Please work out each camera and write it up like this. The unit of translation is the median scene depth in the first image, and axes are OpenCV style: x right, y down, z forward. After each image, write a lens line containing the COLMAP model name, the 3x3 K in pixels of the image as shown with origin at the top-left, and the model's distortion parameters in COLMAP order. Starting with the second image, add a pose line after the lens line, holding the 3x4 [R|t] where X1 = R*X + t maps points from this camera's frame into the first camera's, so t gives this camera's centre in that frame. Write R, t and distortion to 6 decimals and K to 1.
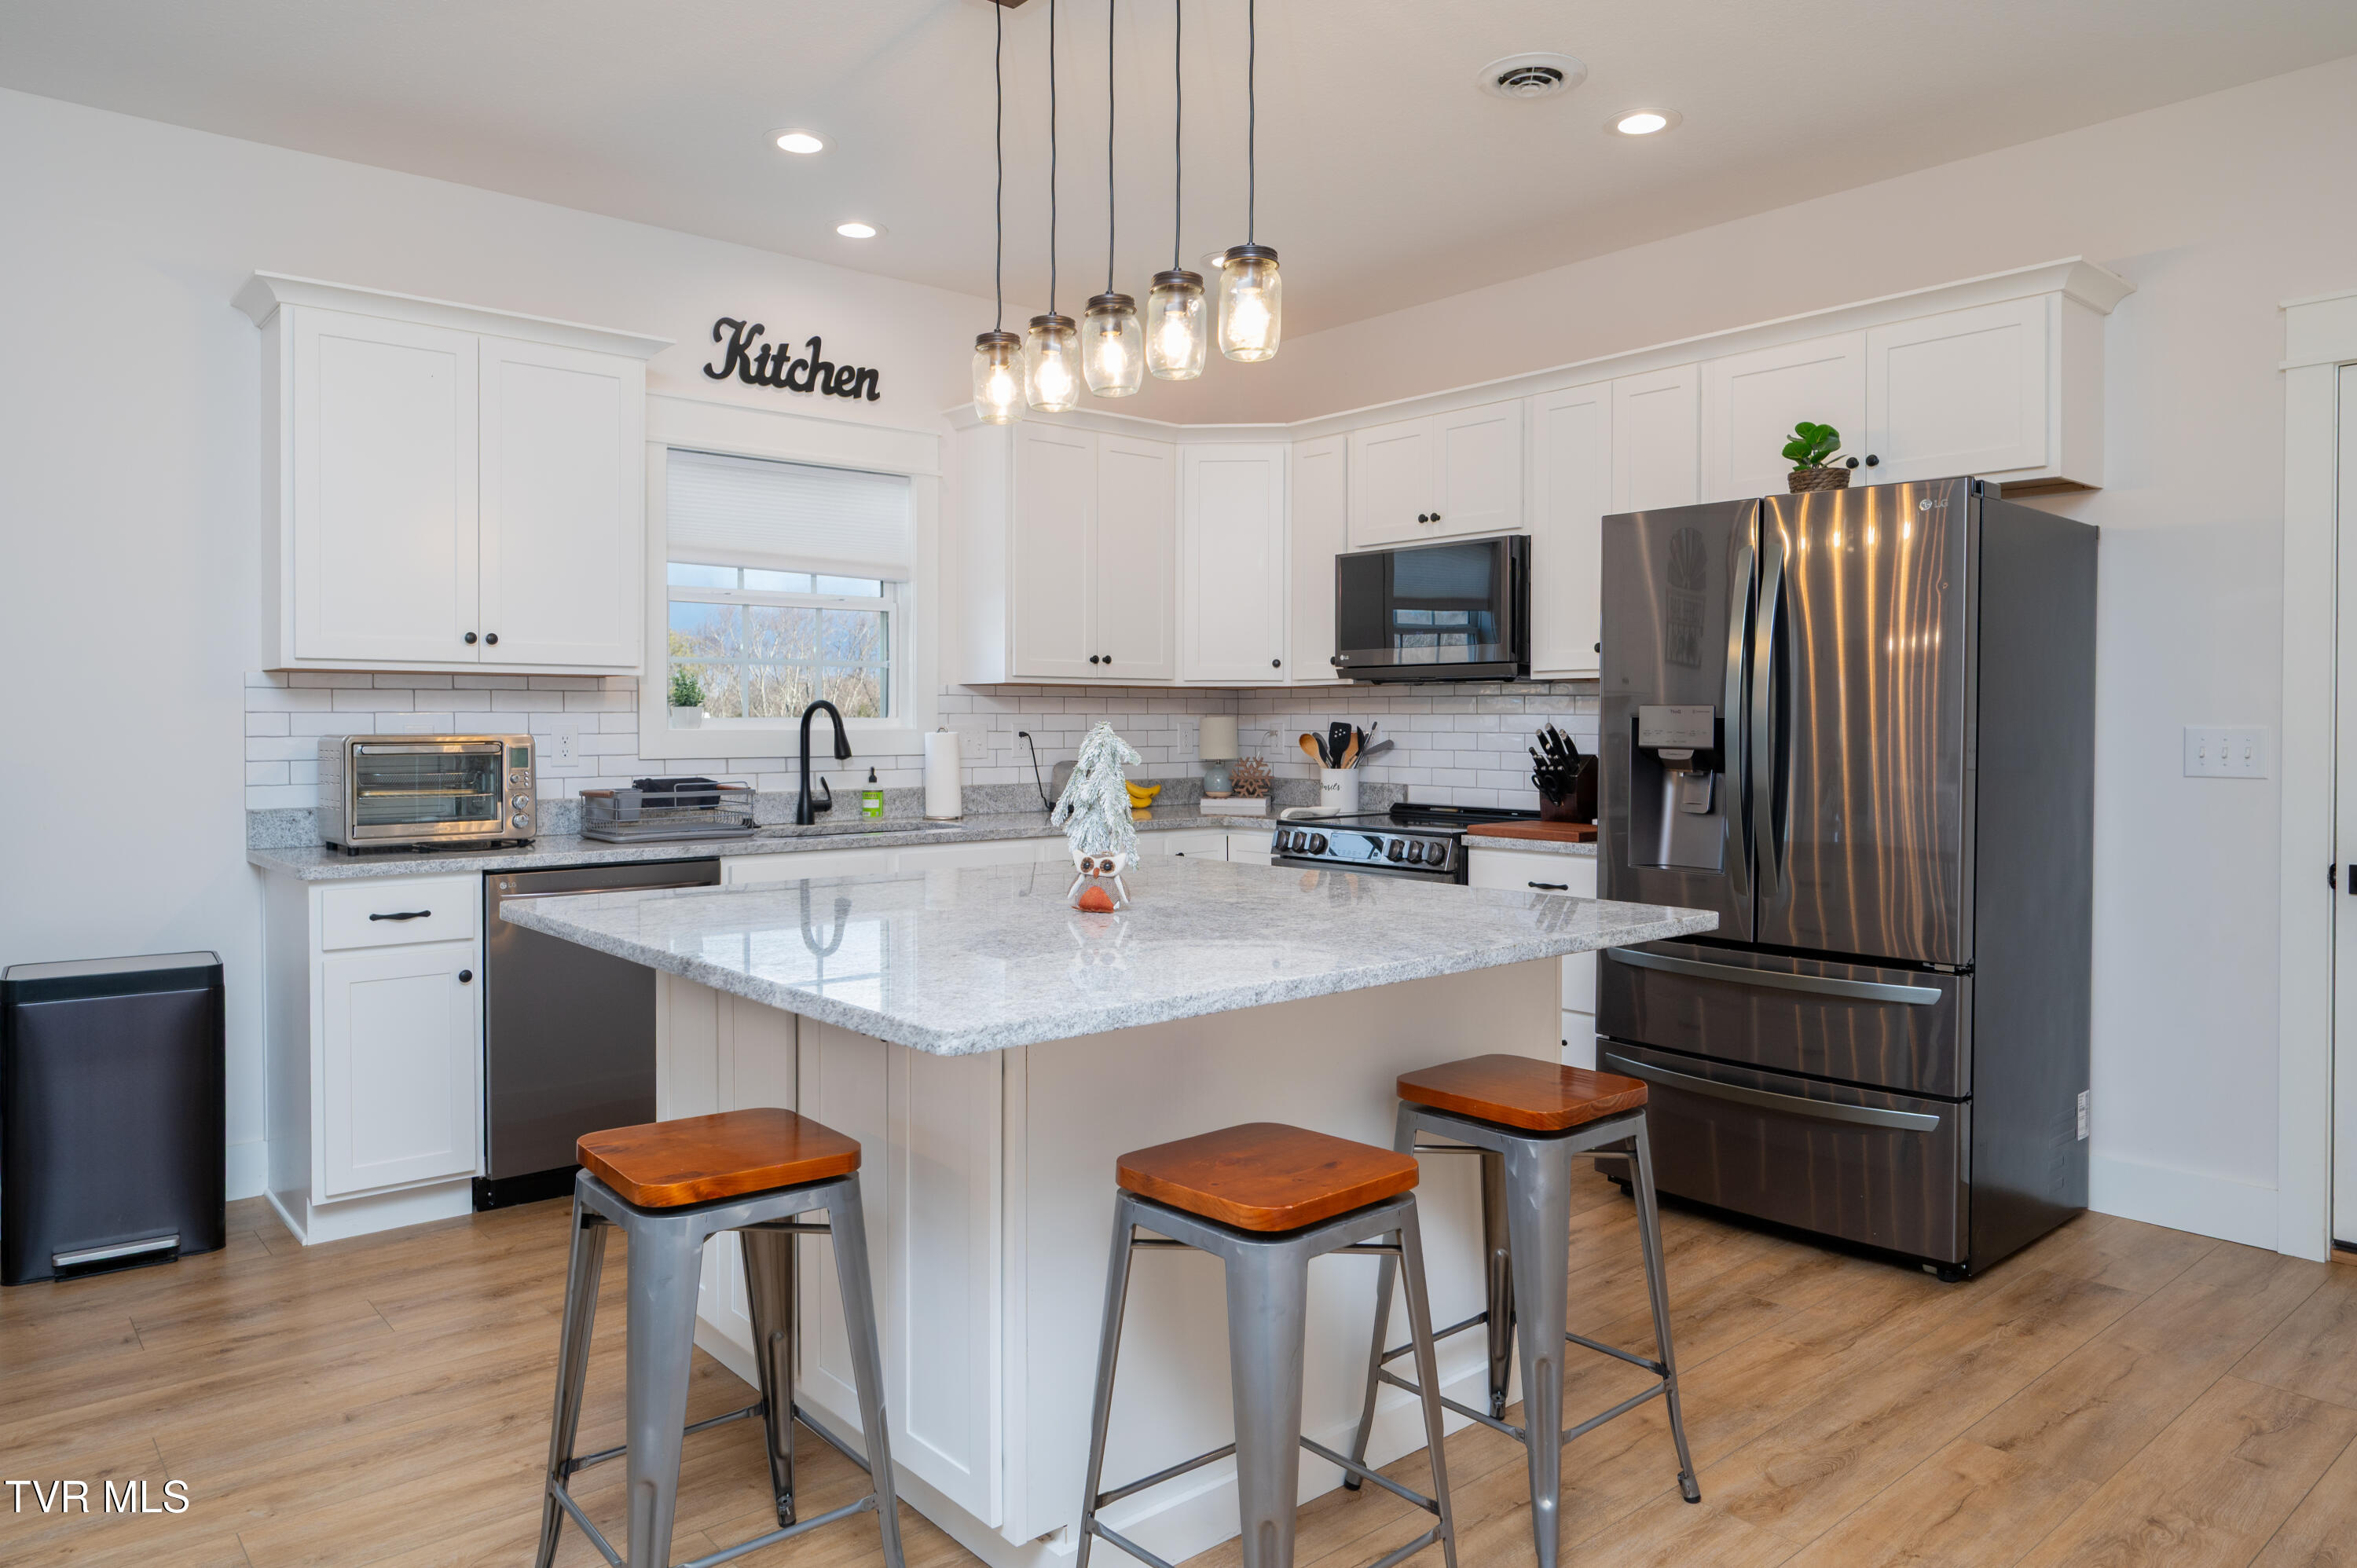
lens RADIAL K [[1537.8, 0, 1185.0], [0, 1537.8, 760.8], [0, 0, 1]] dist [-0.006344, -0.001162]
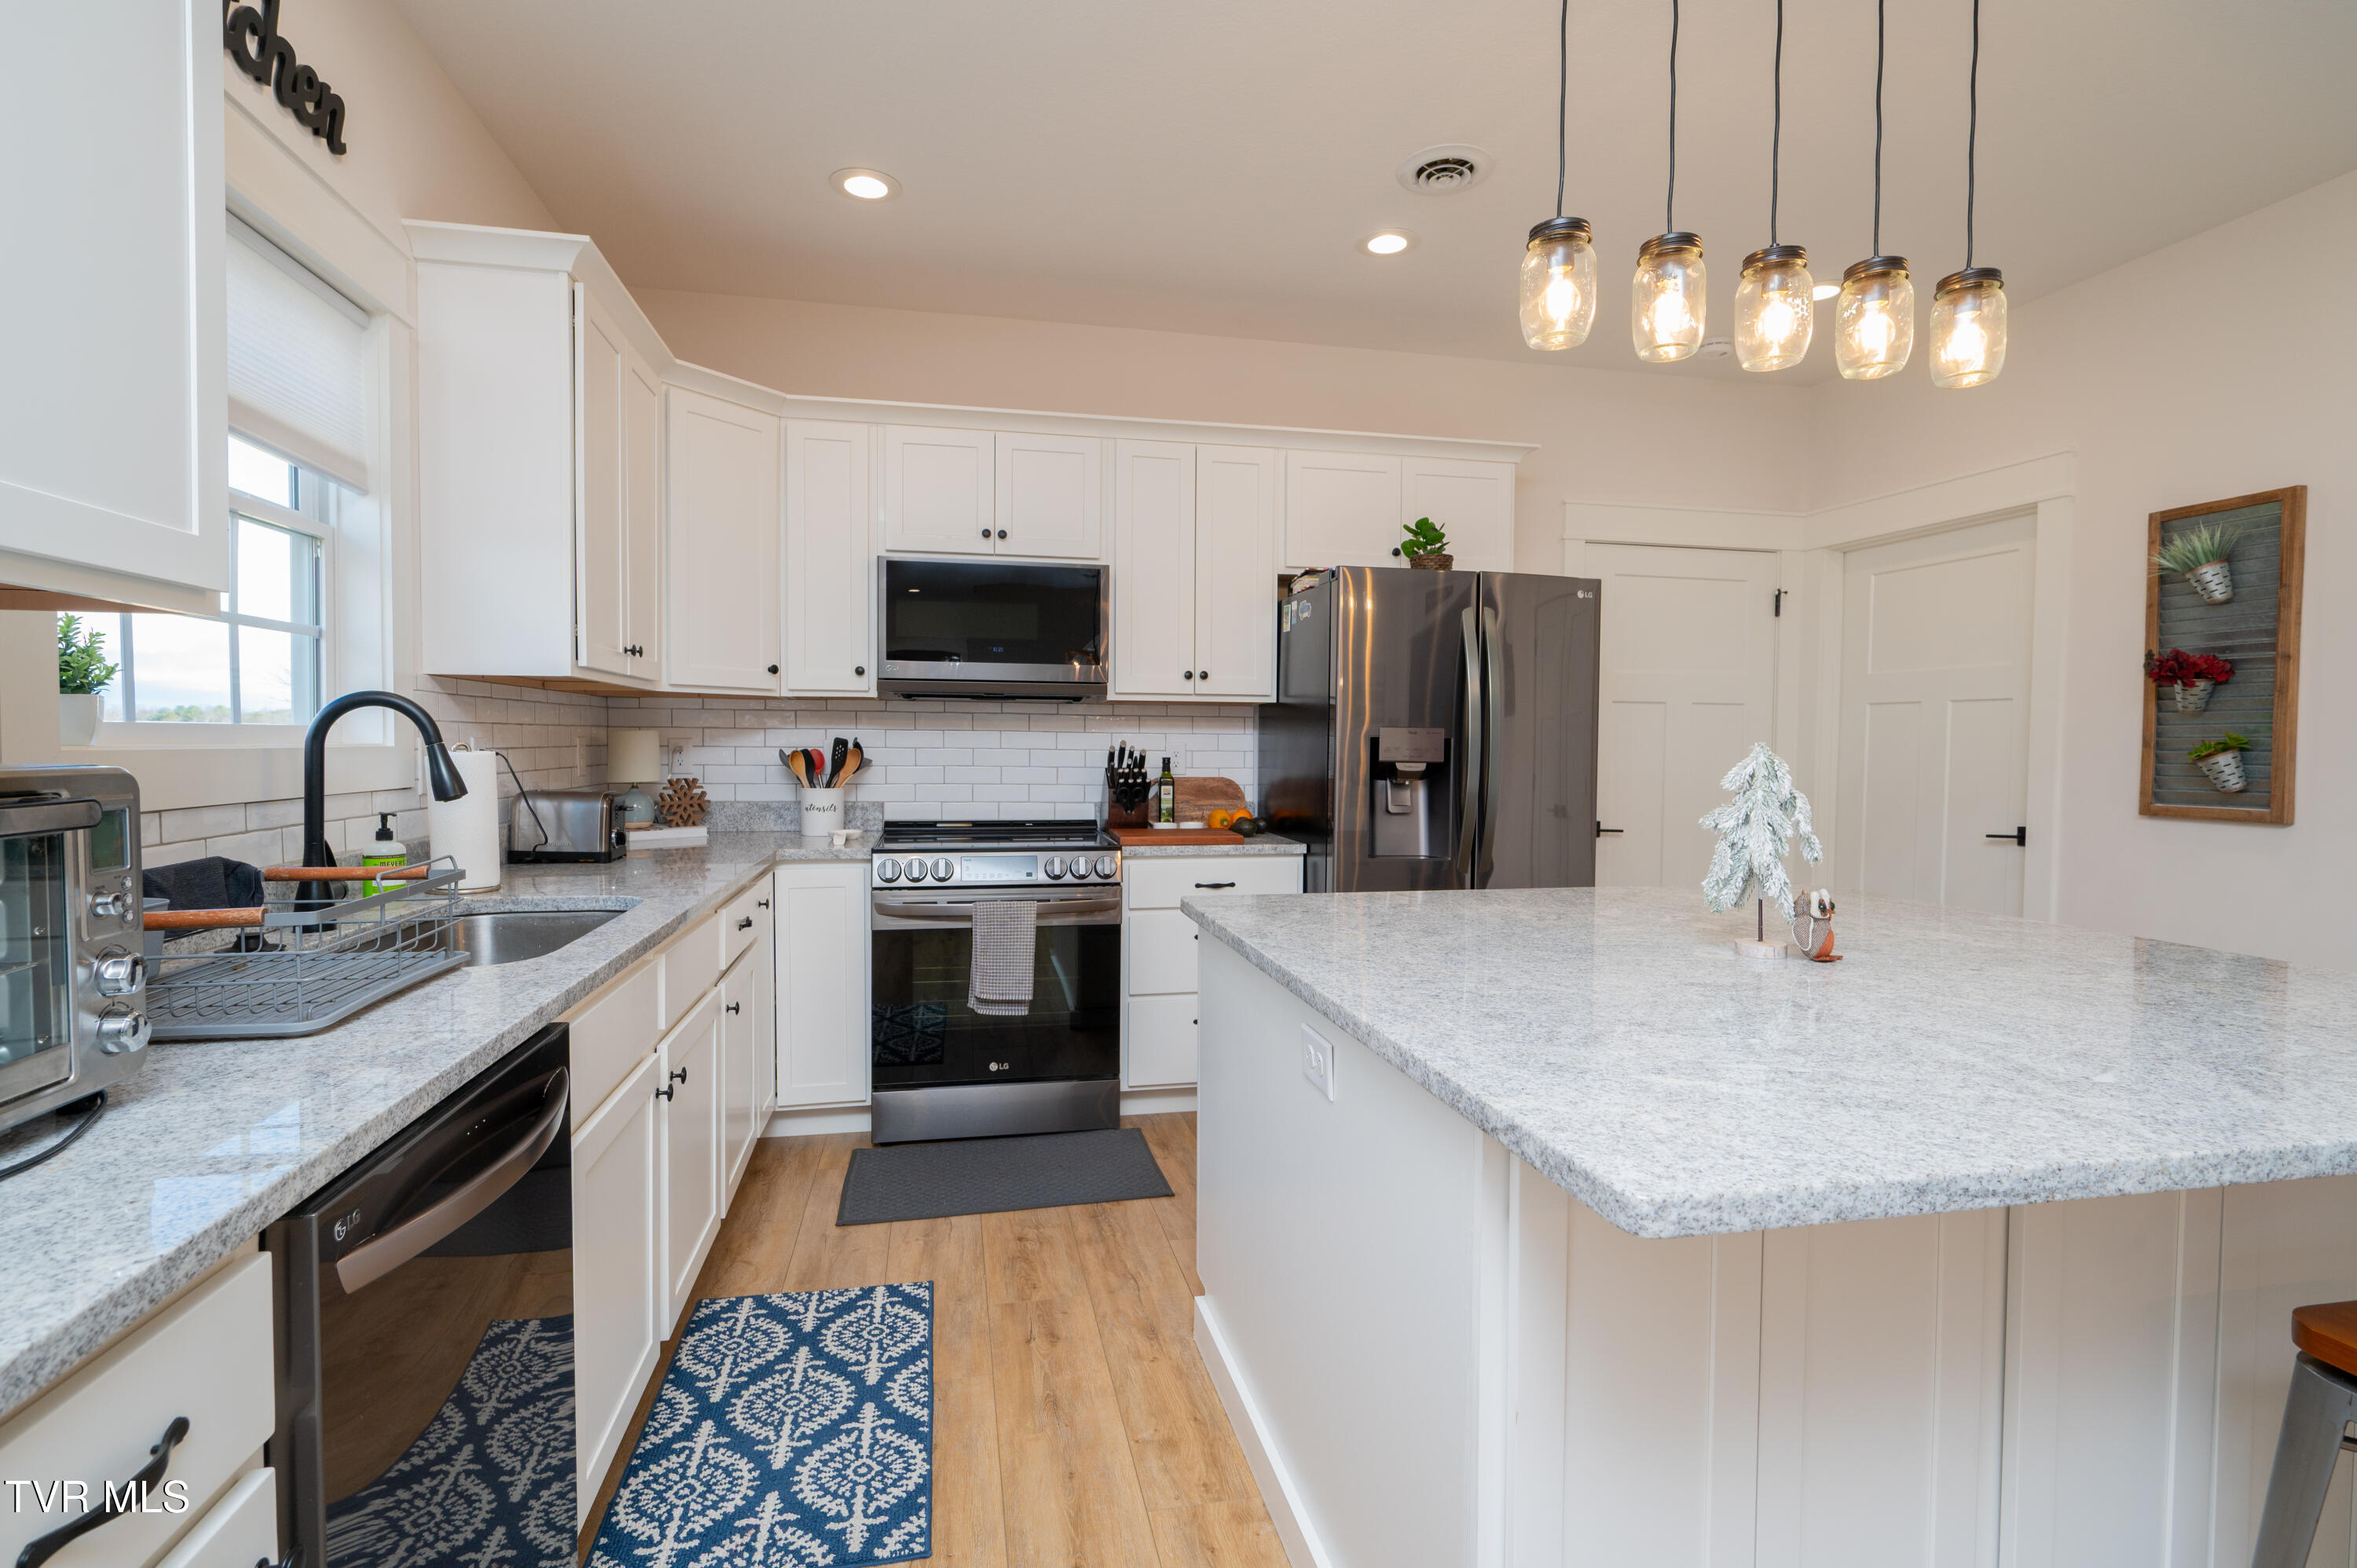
lens RADIAL K [[1110.4, 0, 1190.2], [0, 1110.4, 779.9], [0, 0, 1]] dist [0.001611, 0.000132]
pose [[0.483513, -0.025374, 0.874969, -0.499820], [0.015688, 0.999670, 0.020321, -0.013384], [-0.875196, 0.003901, 0.483752, 0.650154]]
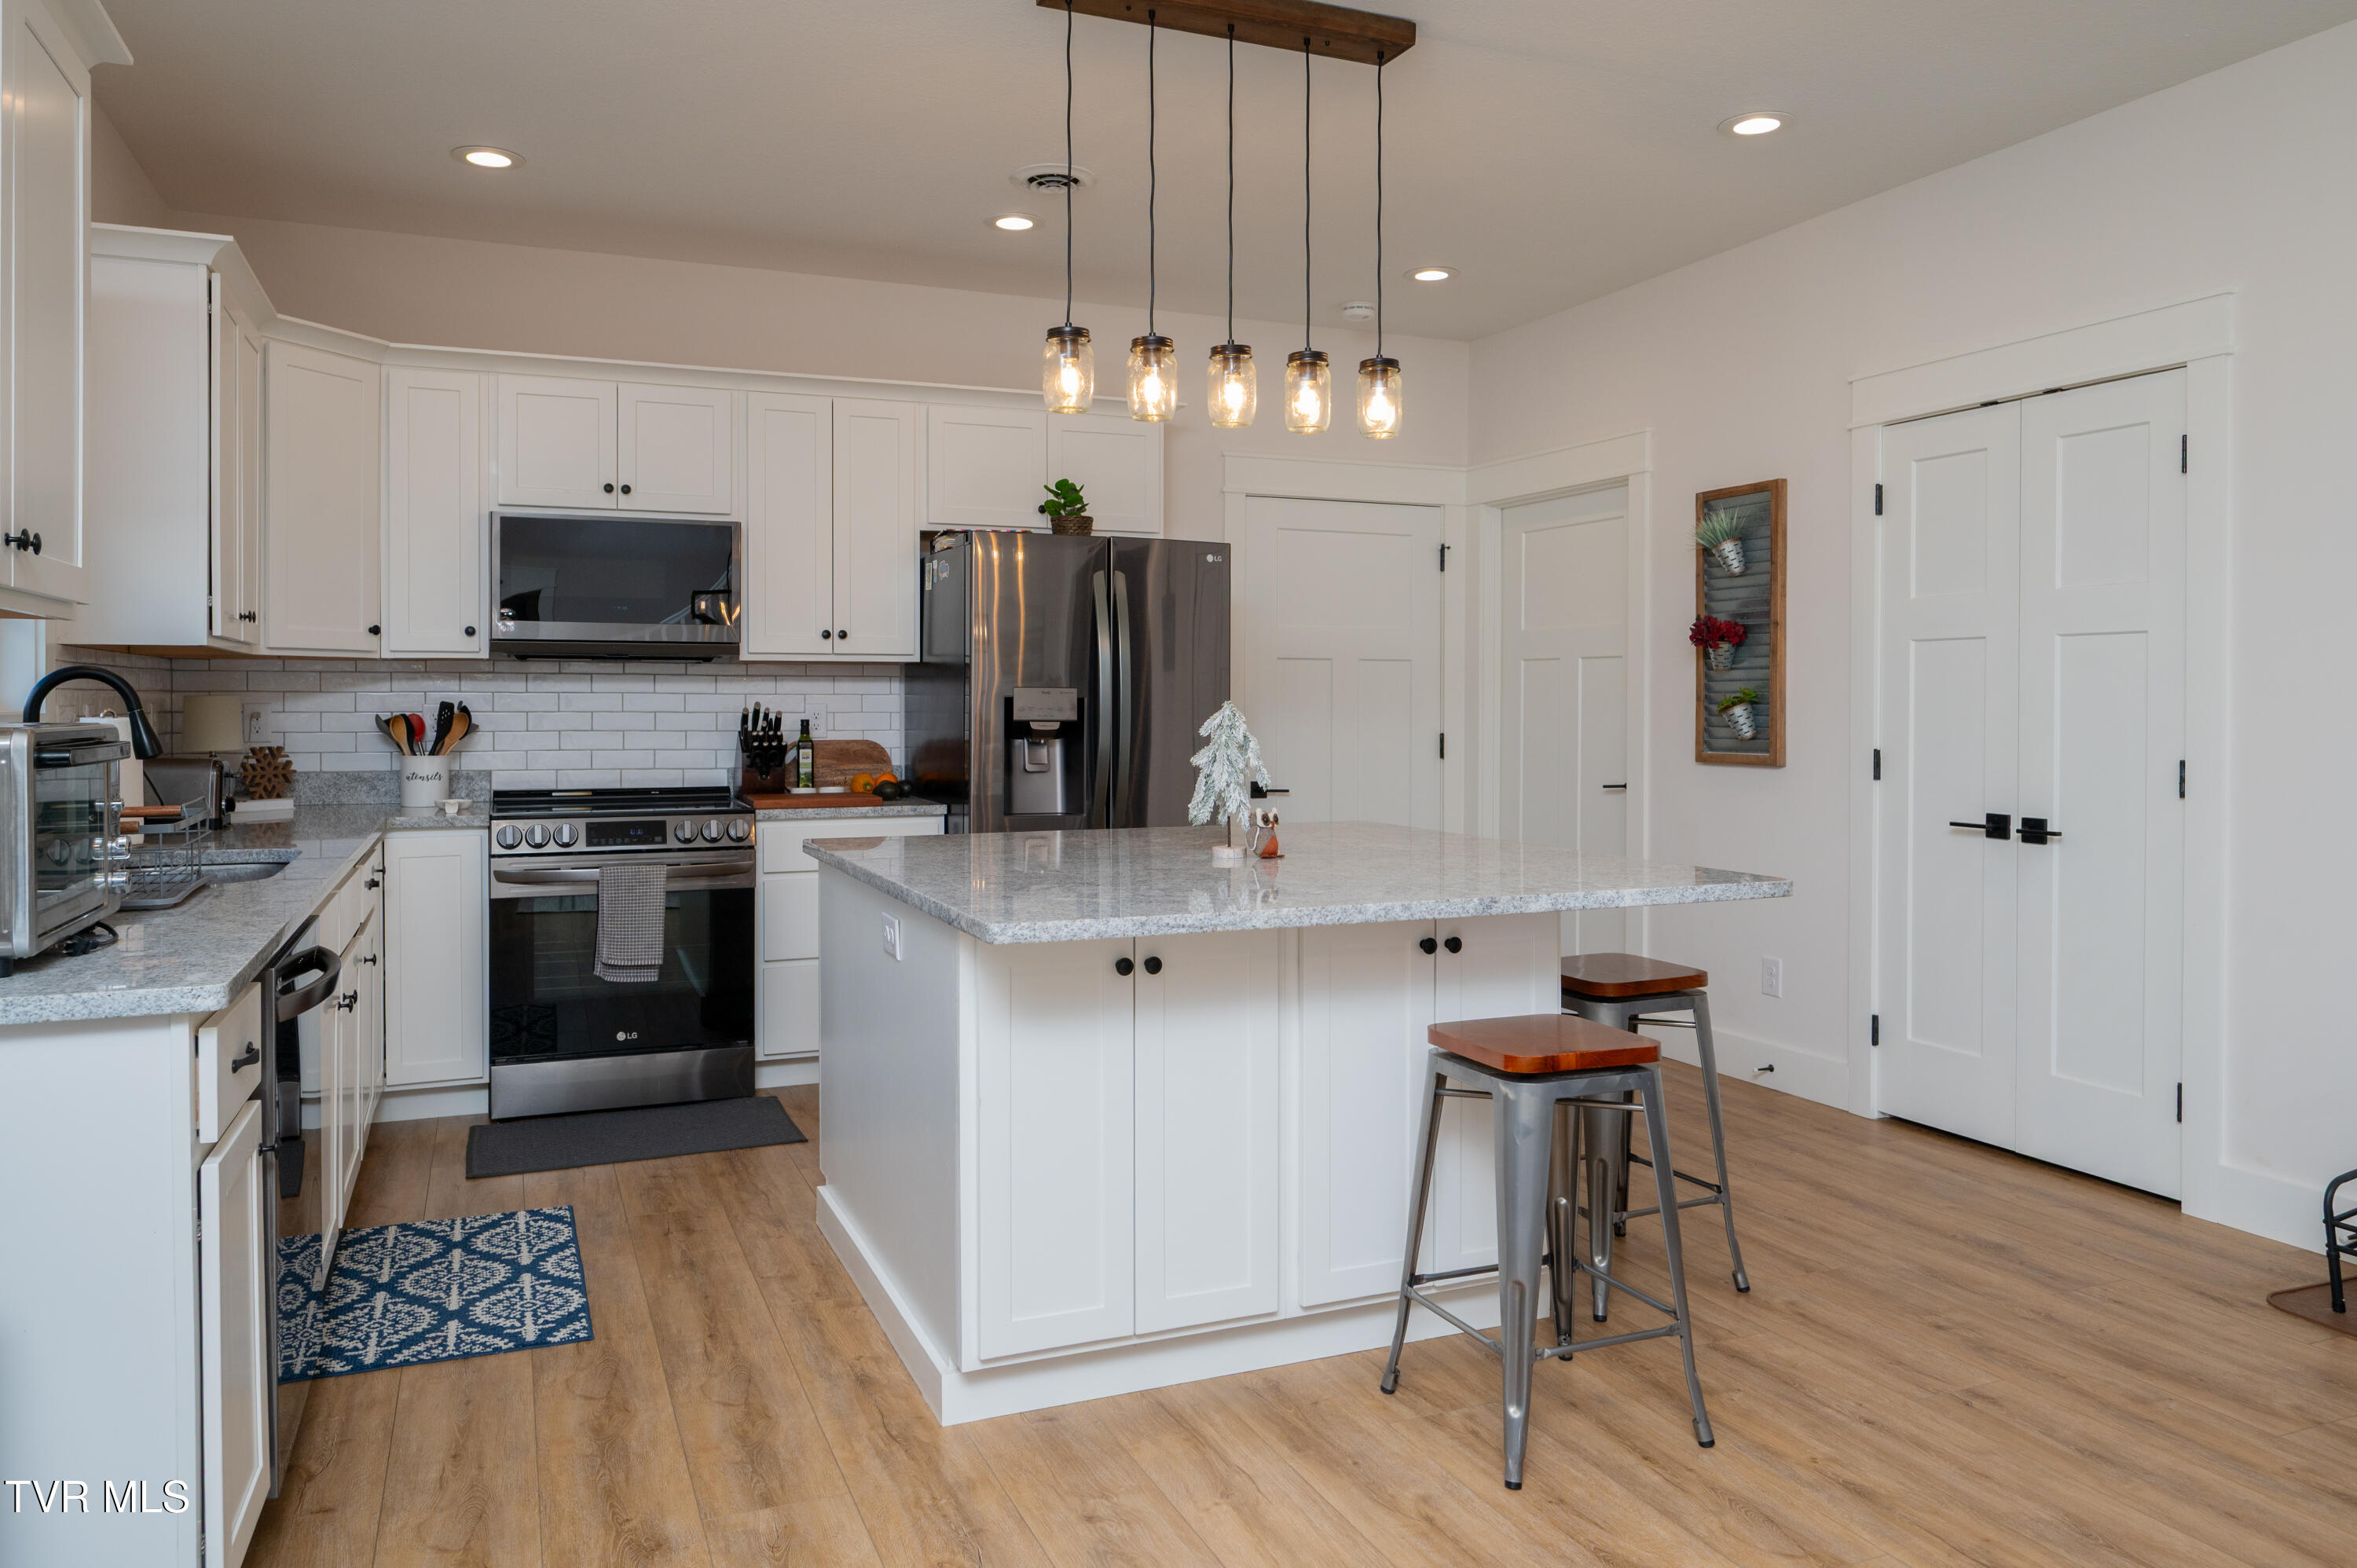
lens RADIAL K [[1643.5, 0, 1195.4], [0, 1643.5, 705.1], [0, 0, 1]] dist [0.001296, 0.002233]
pose [[0.311542, -0.001634, 0.950231, -0.848875], [0.025607, 0.999650, -0.006676, -0.008225], [-0.949887, 0.026413, 0.311475, 0.409710]]
